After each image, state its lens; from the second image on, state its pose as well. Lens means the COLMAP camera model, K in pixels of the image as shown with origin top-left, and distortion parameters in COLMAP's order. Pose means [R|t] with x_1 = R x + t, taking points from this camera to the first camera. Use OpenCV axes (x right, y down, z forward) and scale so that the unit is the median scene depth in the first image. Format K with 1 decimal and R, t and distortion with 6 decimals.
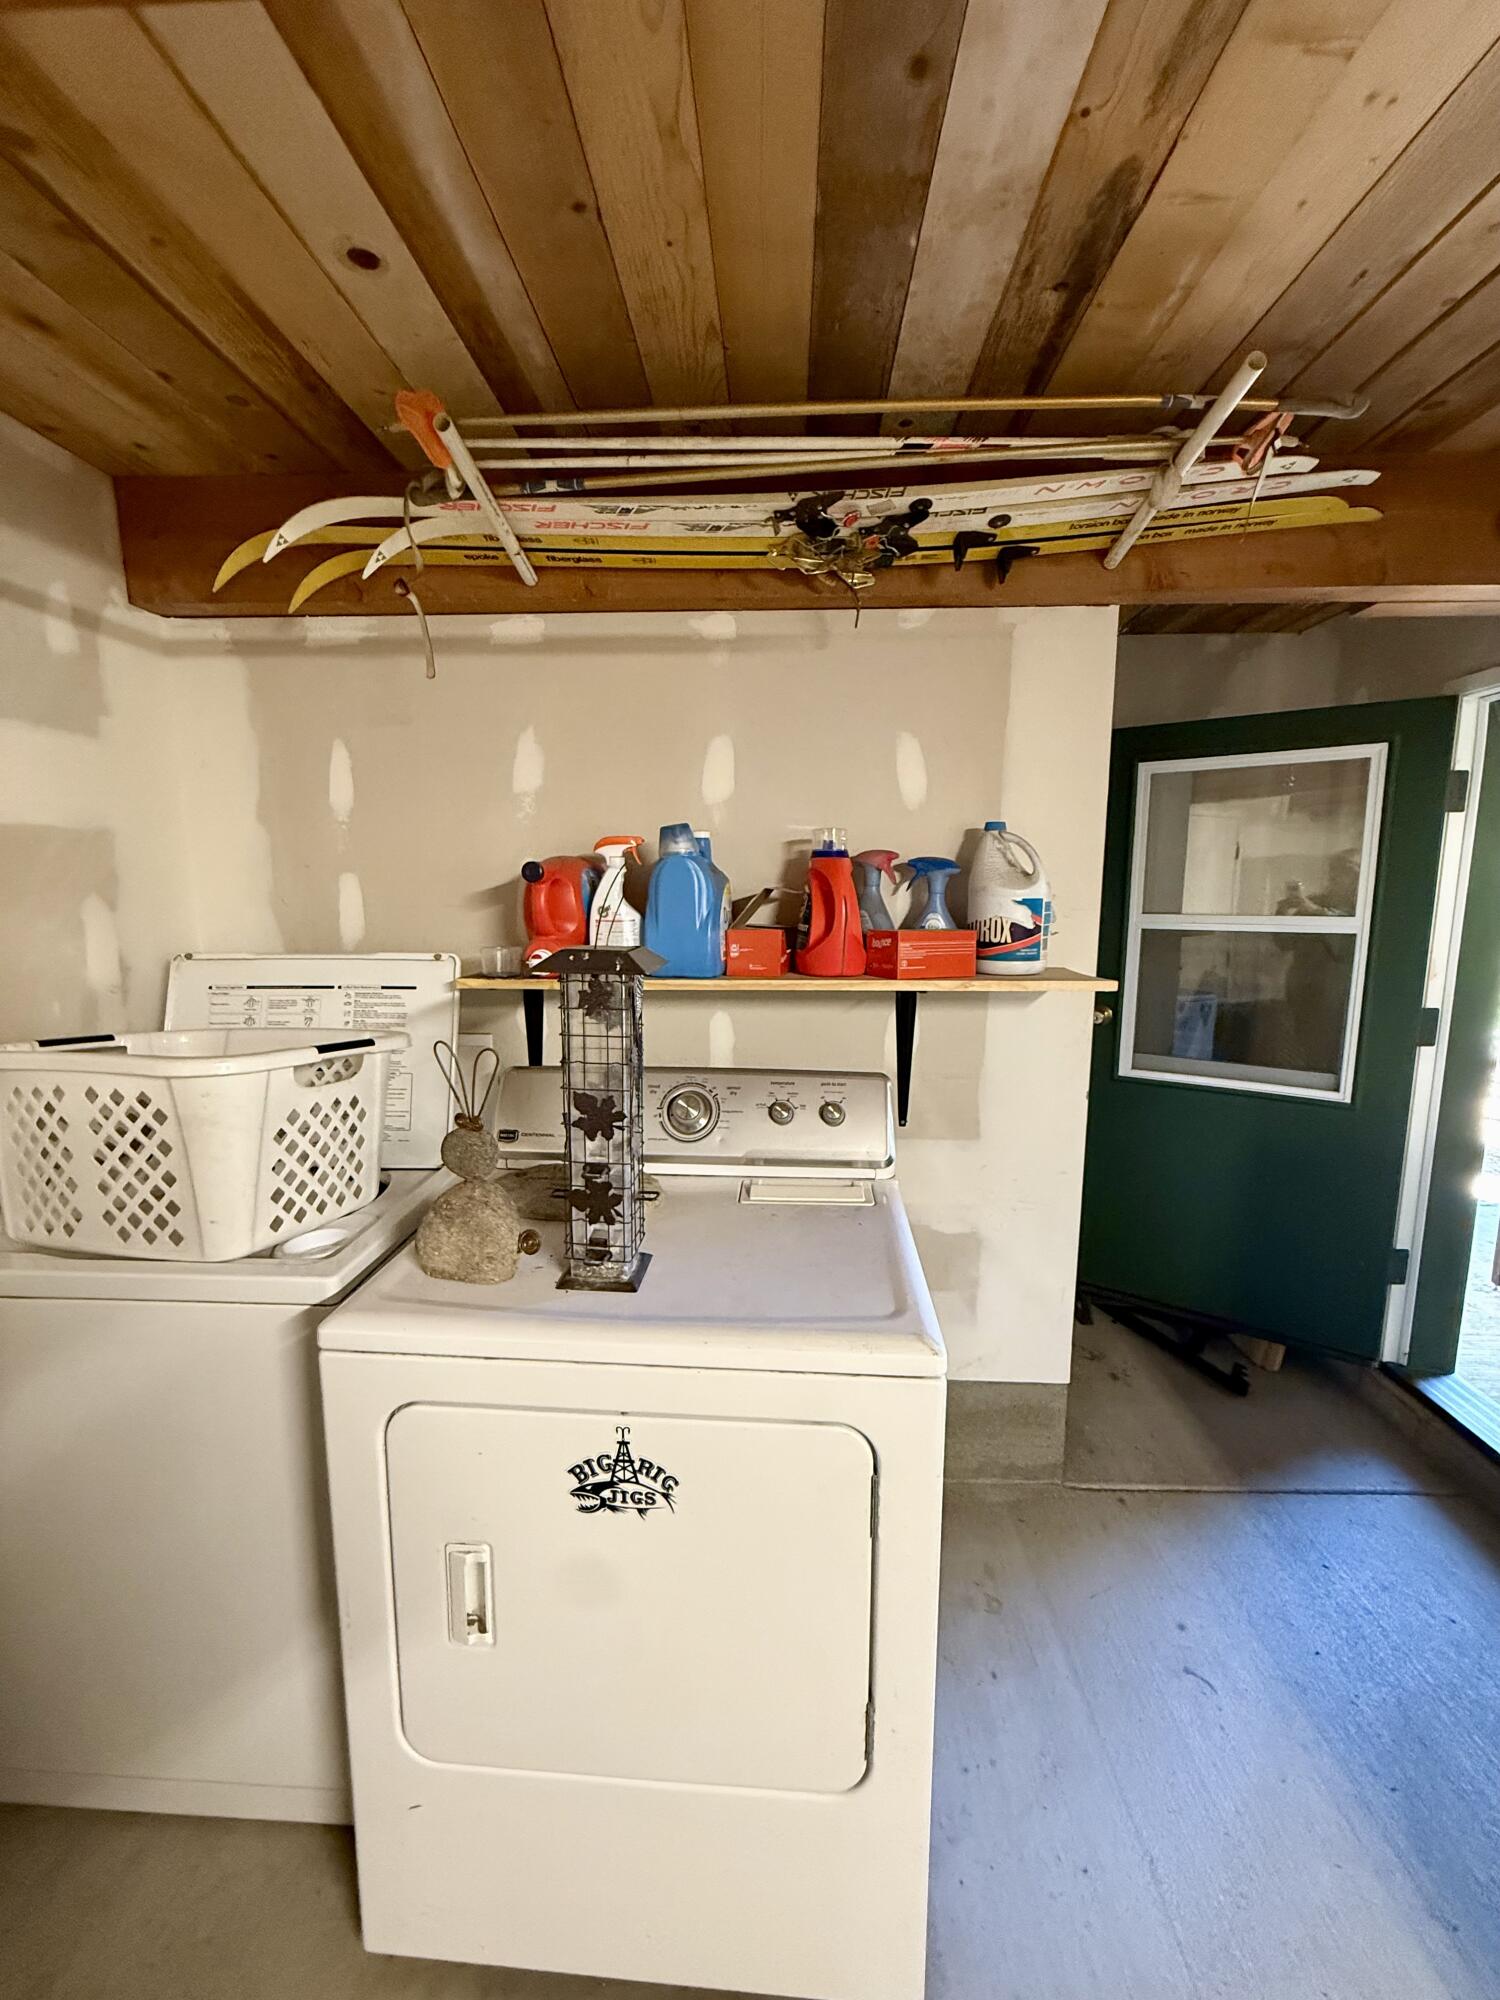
lens RADIAL K [[795.8, 0, 750.7], [0, 795.8, 1000.8], [0, 0, 1]] dist [0.003099, 0.000269]
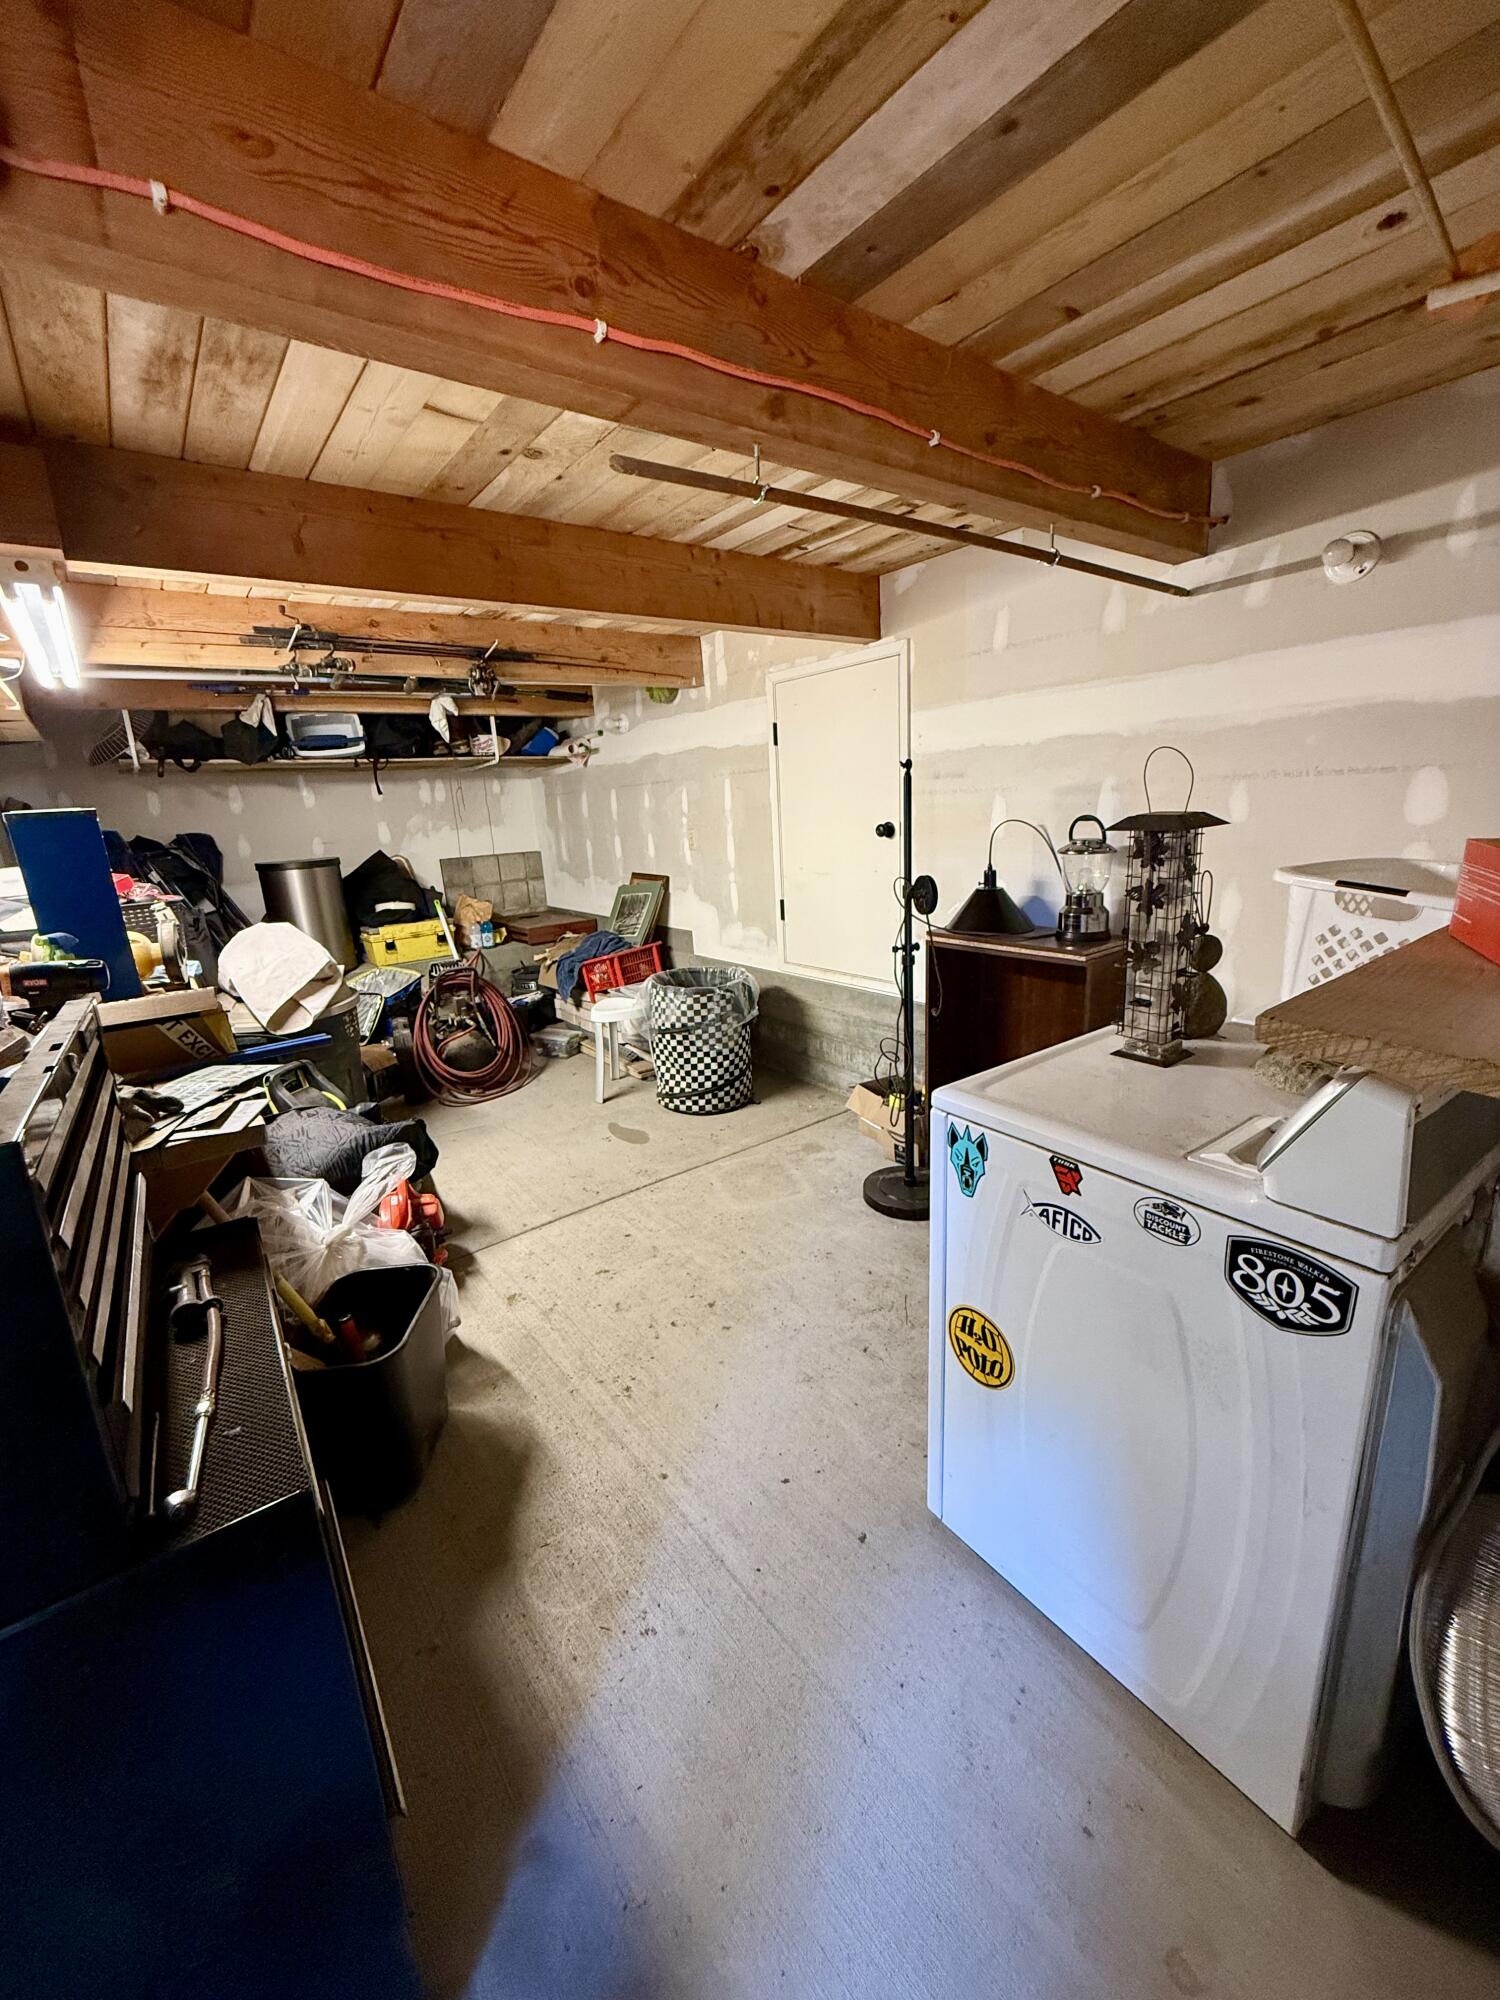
lens RADIAL K [[795.8, 0, 742.2], [0, 795.8, 997.3], [0, 0, 1]] dist [0.003099, 0.000269]
pose [[-0.771853, 0.193616, -0.605603, 0.808433], [-0.040157, 0.935758, 0.350349, -0.141525], [0.634531, 0.294737, -0.714493, 1.041777]]
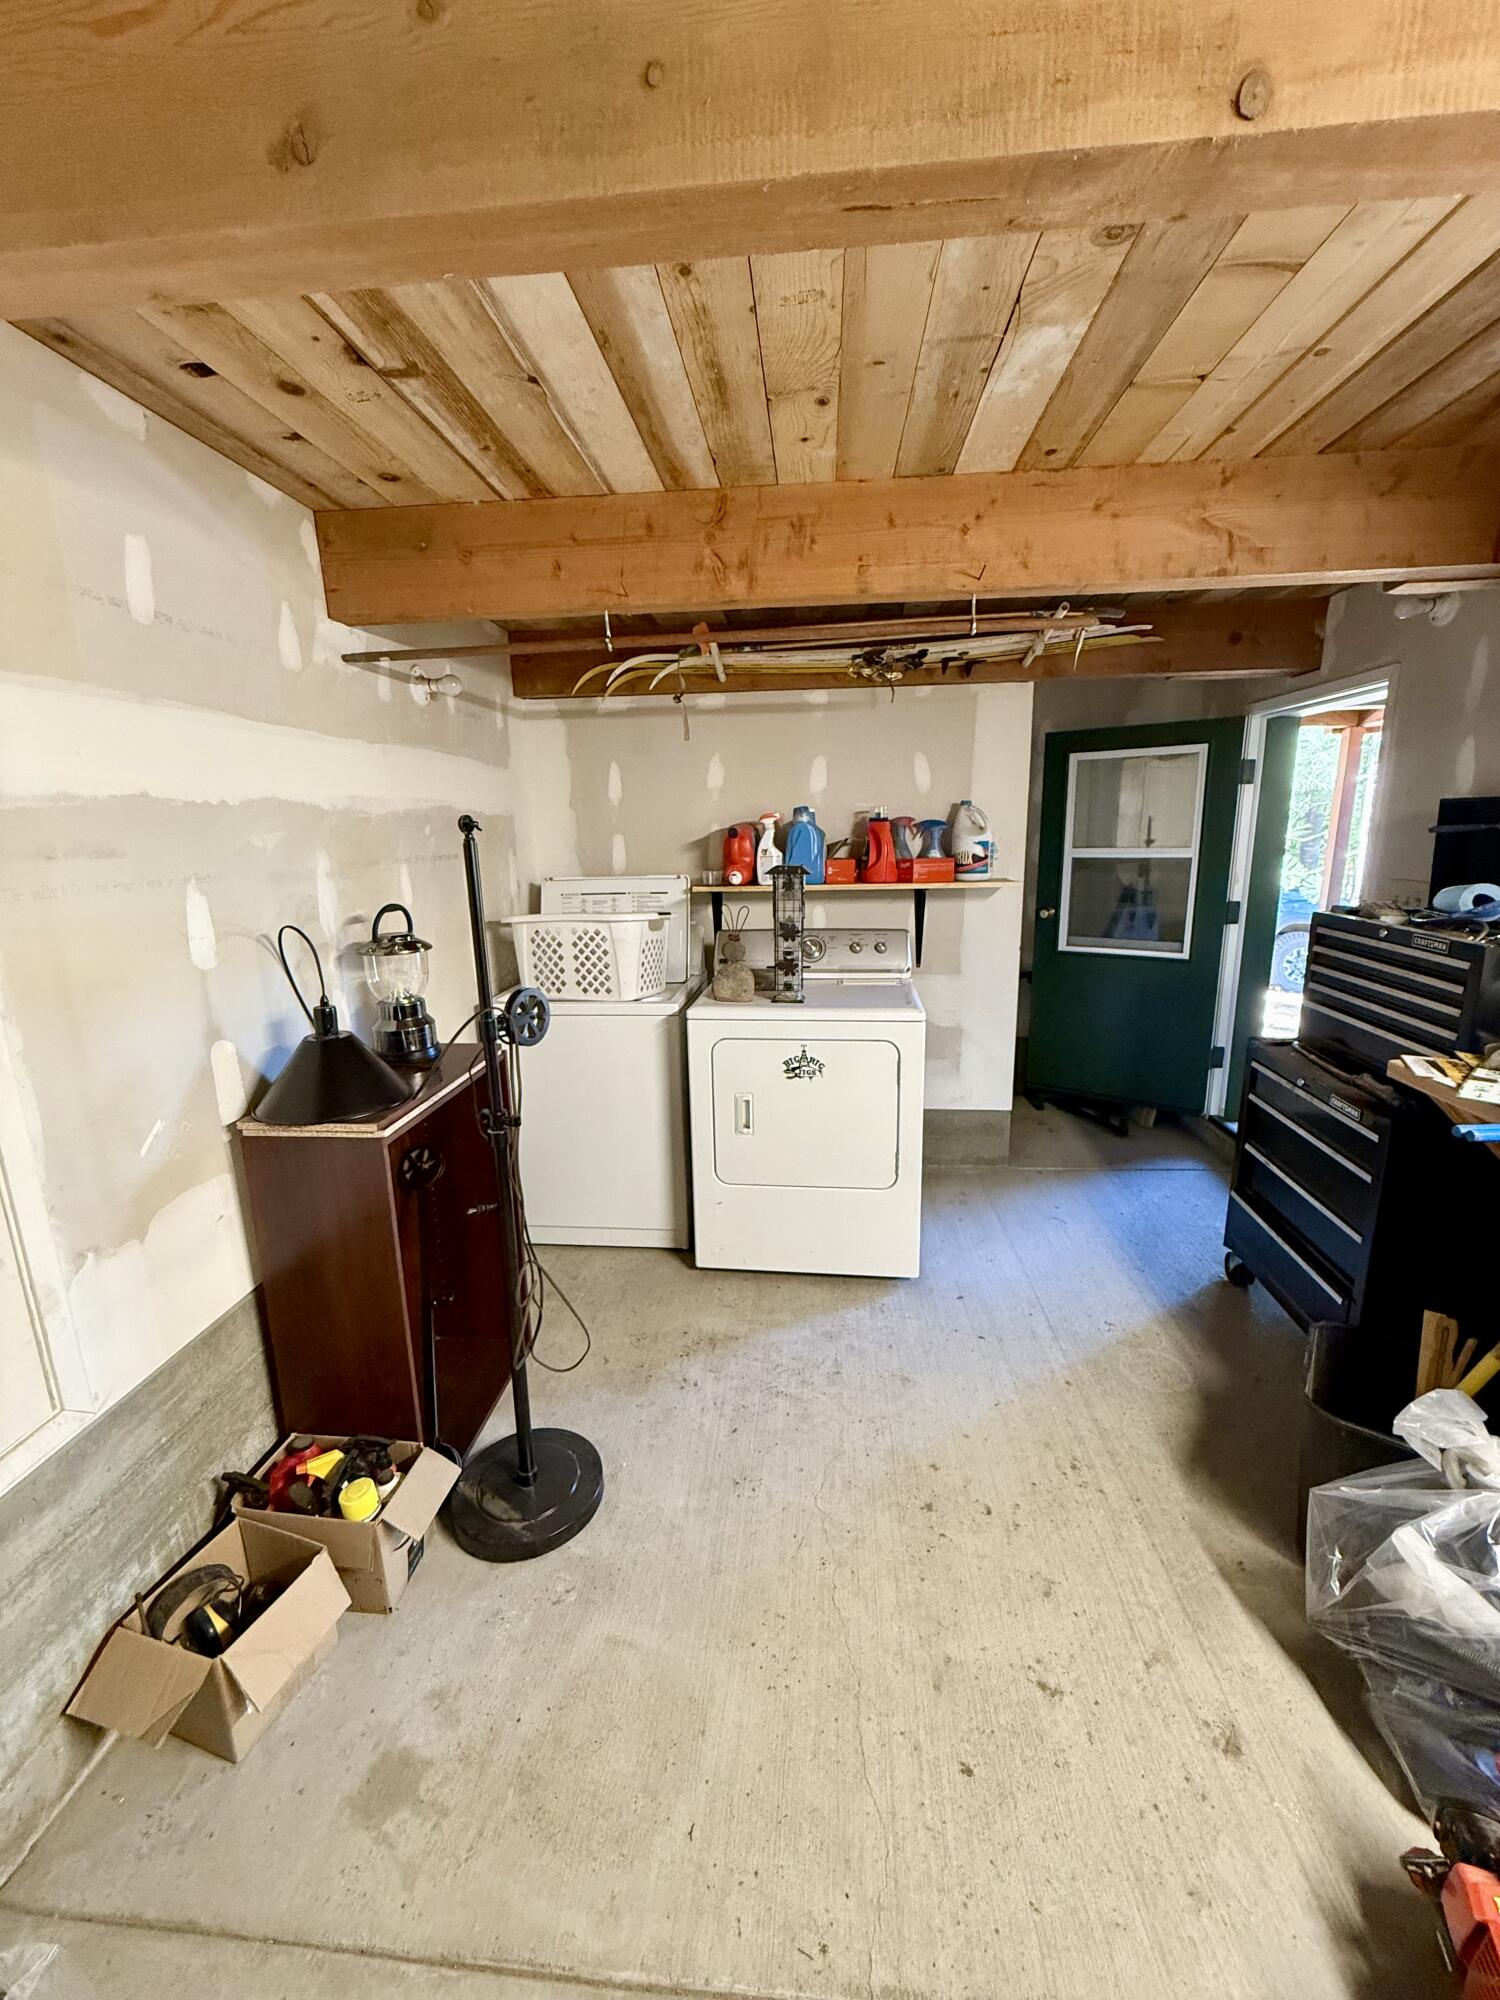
lens RADIAL K [[795.8, 0, 749.8], [0, 795.8, 996.7], [0, 0, 1]] dist [0.003099, 0.000269]
pose [[0.998649, -0.009088, -0.051156, -0.118454], [0.012437, 0.997773, 0.065531, 0.113971], [0.050447, -0.066079, 0.996538, -0.969838]]
